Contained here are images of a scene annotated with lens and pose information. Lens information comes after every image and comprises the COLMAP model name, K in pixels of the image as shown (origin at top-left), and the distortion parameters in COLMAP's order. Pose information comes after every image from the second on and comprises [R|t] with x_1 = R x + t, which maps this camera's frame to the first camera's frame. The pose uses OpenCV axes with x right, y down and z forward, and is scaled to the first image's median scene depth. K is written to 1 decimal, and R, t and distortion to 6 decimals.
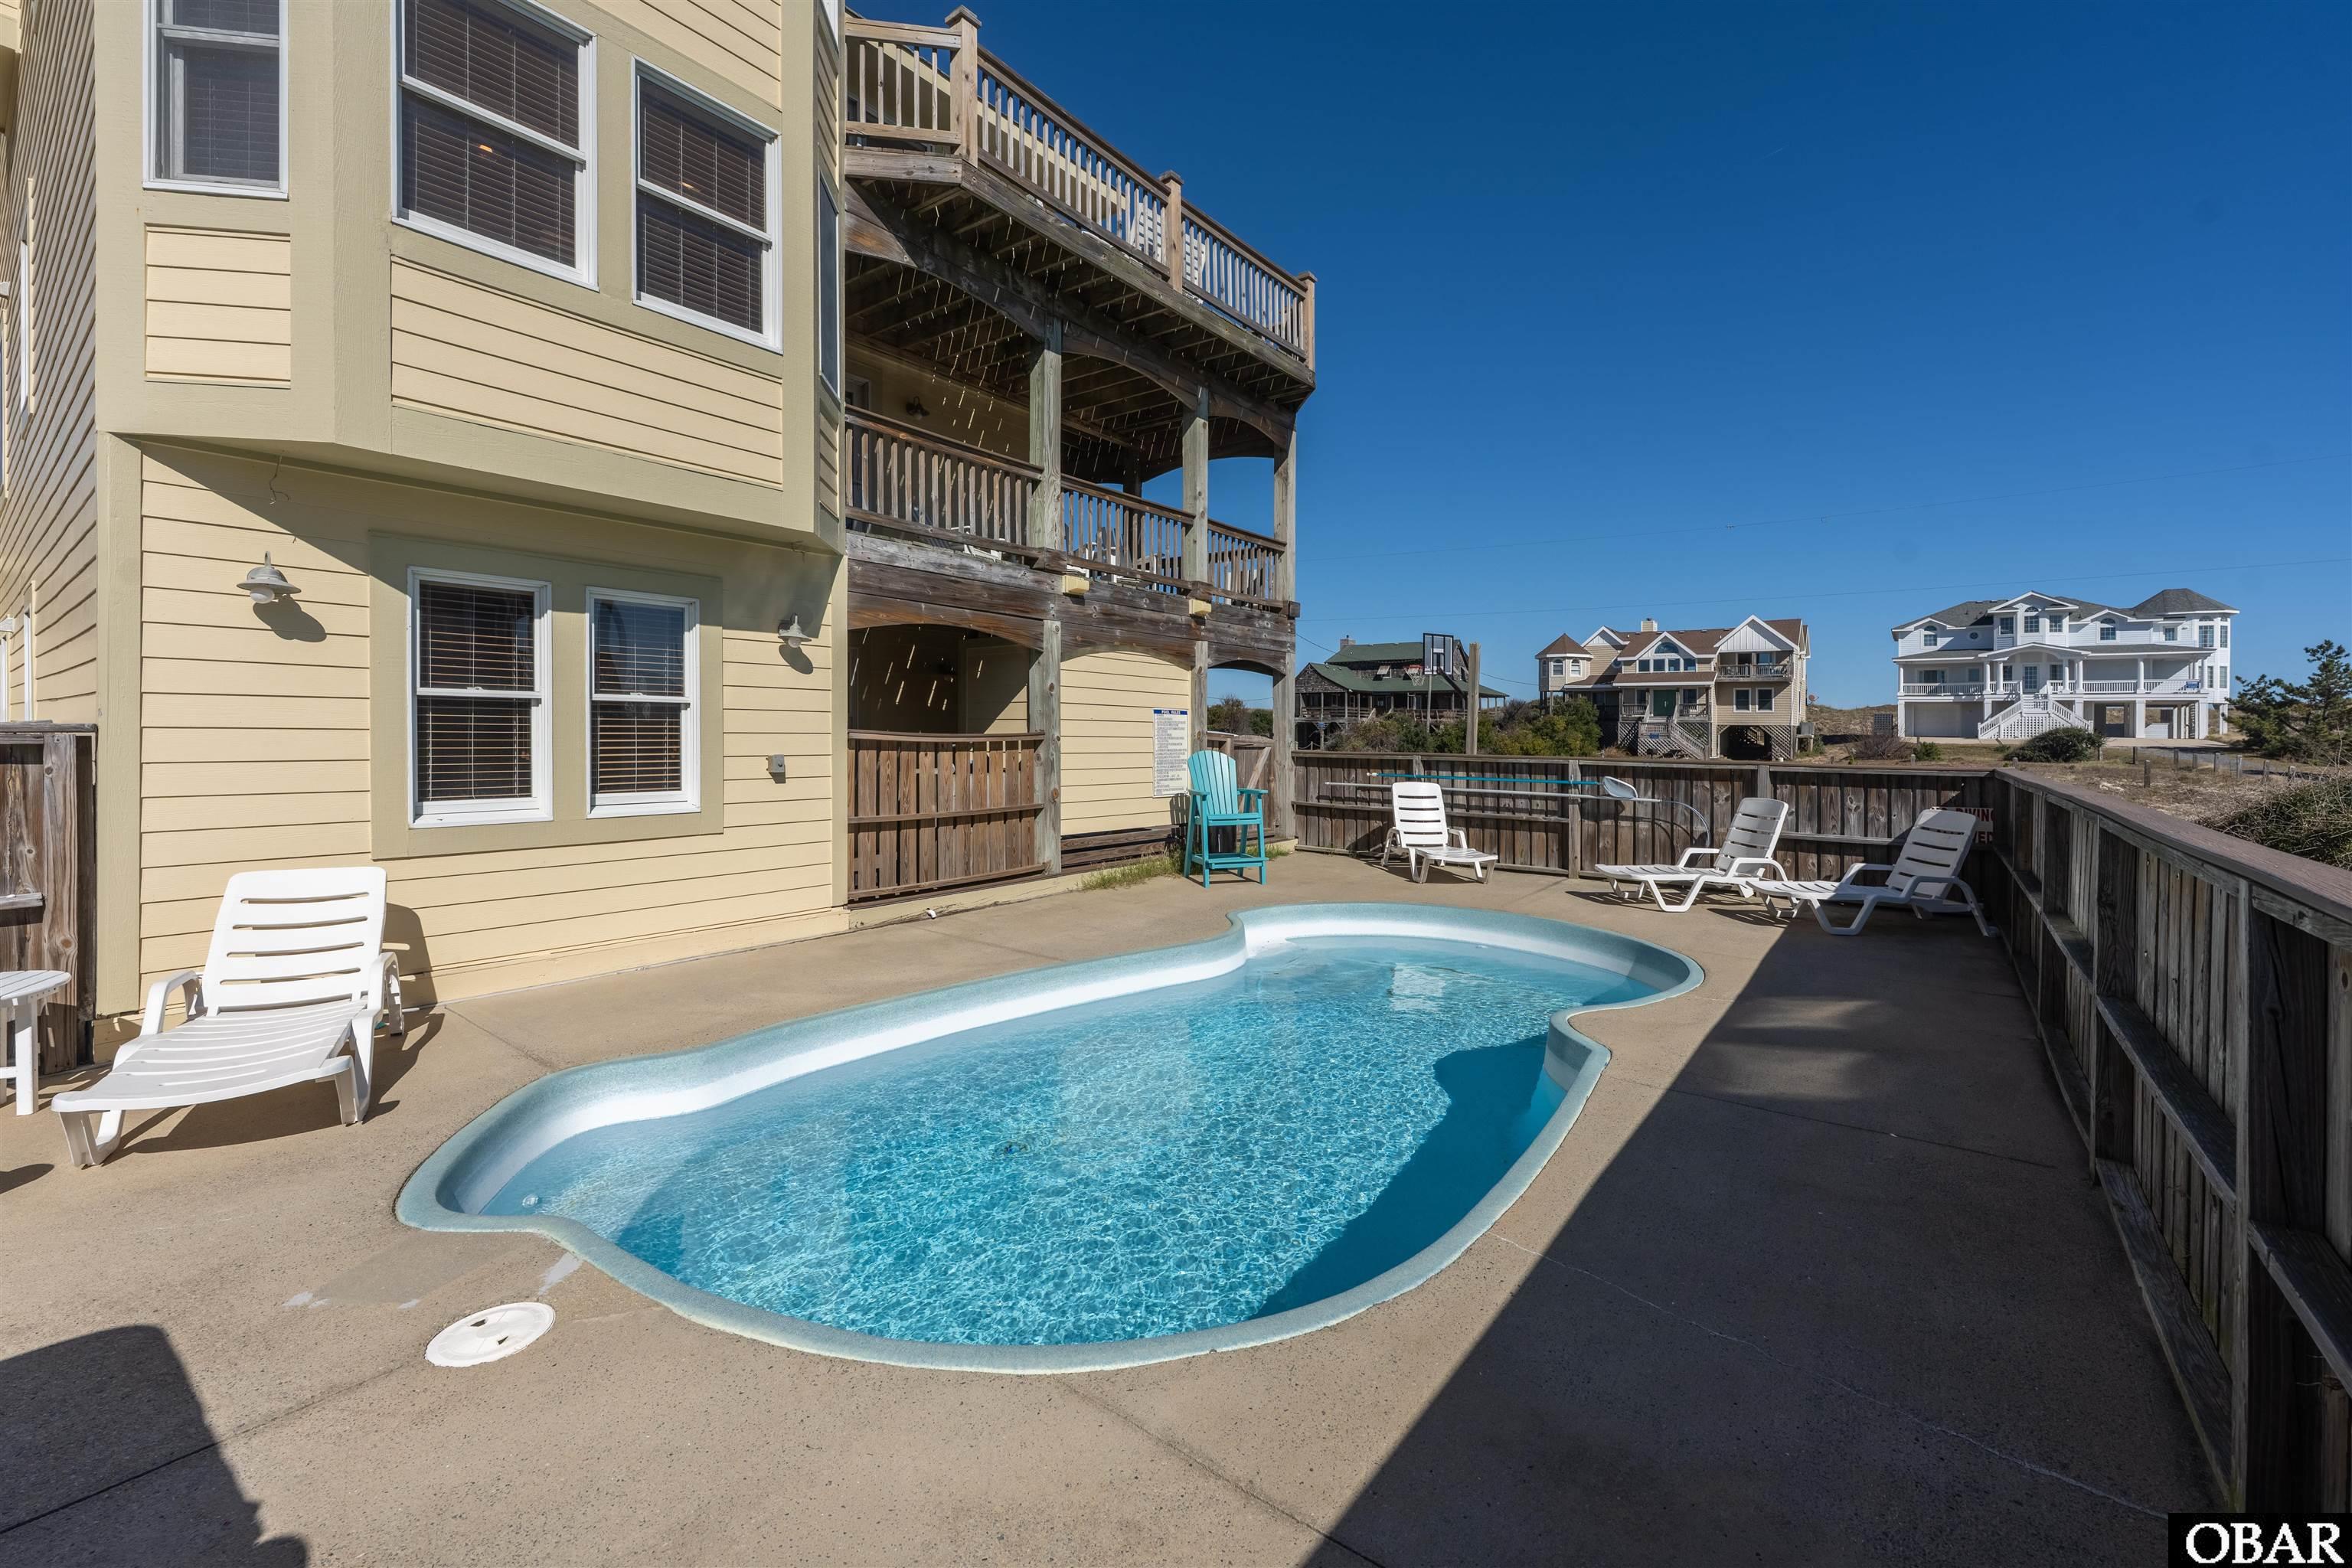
lens RADIAL K [[950.4, 0, 1170.9], [0, 950.4, 733.7], [0, 0, 1]] dist [0.000012, -0.000064]
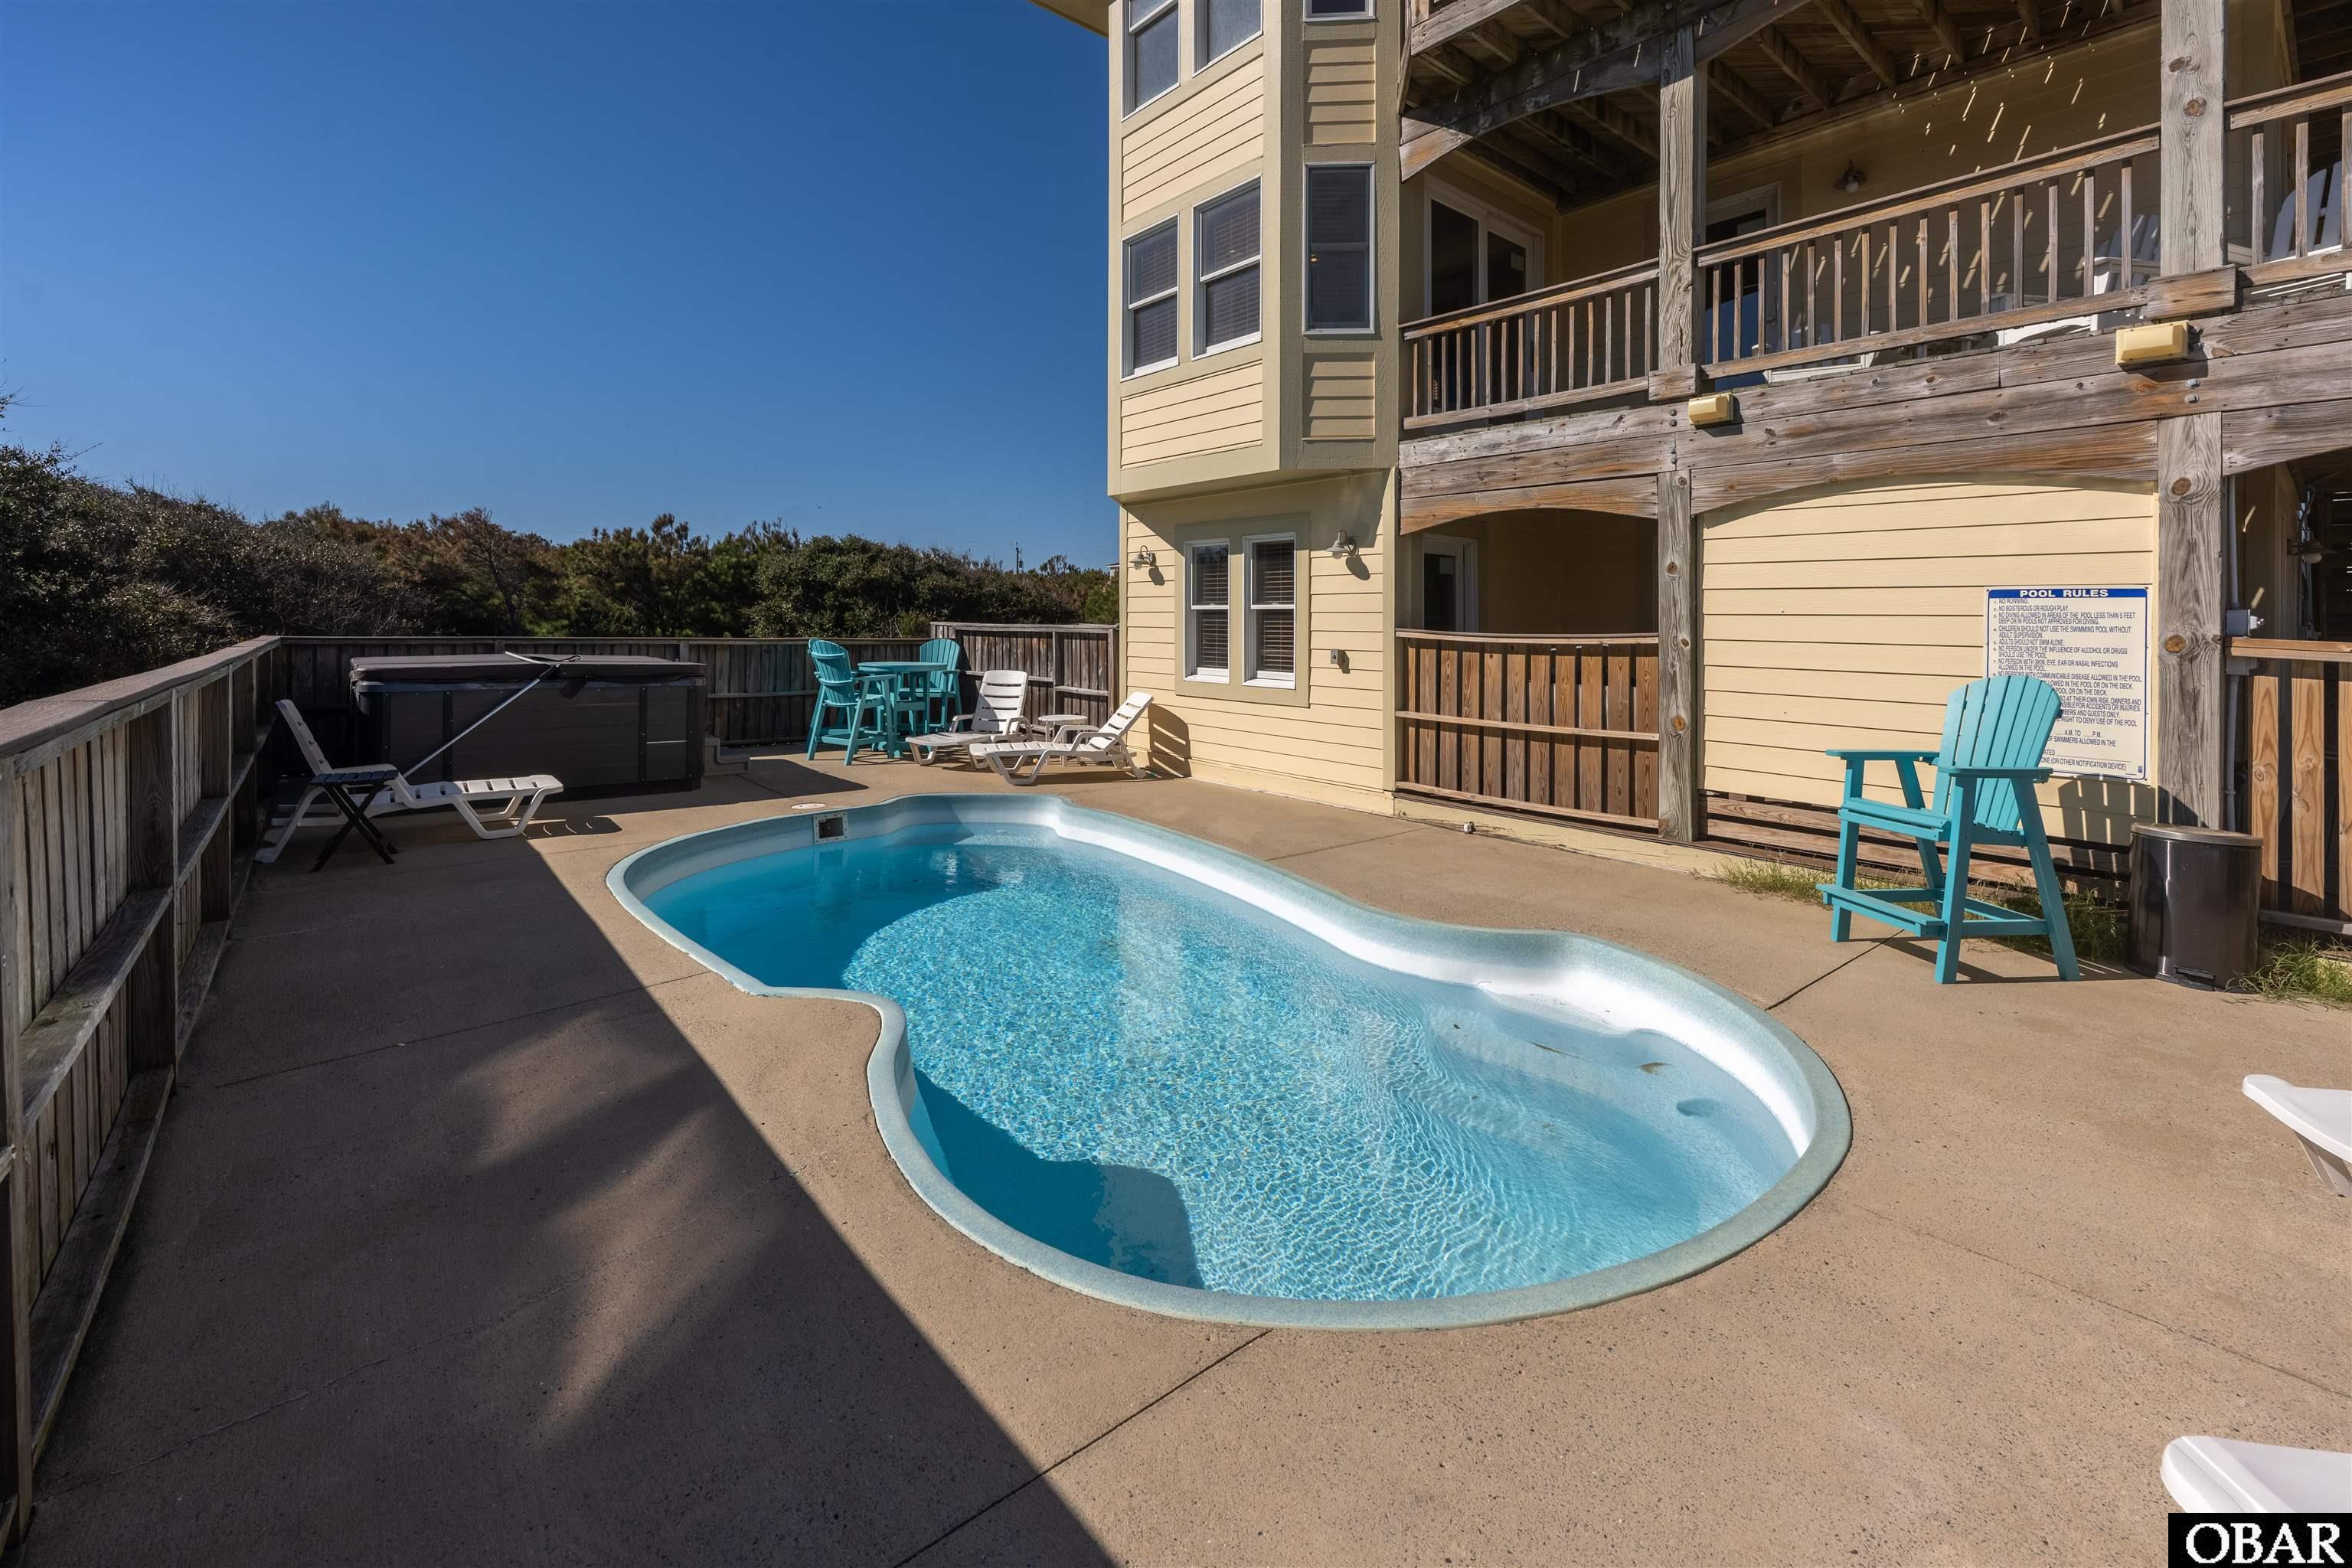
lens RADIAL K [[996.5, 0, 1177.4], [0, 996.5, 628.8], [0, 0, 1]] dist [0.000786, 0.000073]
pose [[-0.190701, -0.000441, -0.981648, 0.839998], [-0.008668, 0.999962, 0.001234, -0.003881], [0.981610, 0.008745, -0.190697, 1.009952]]
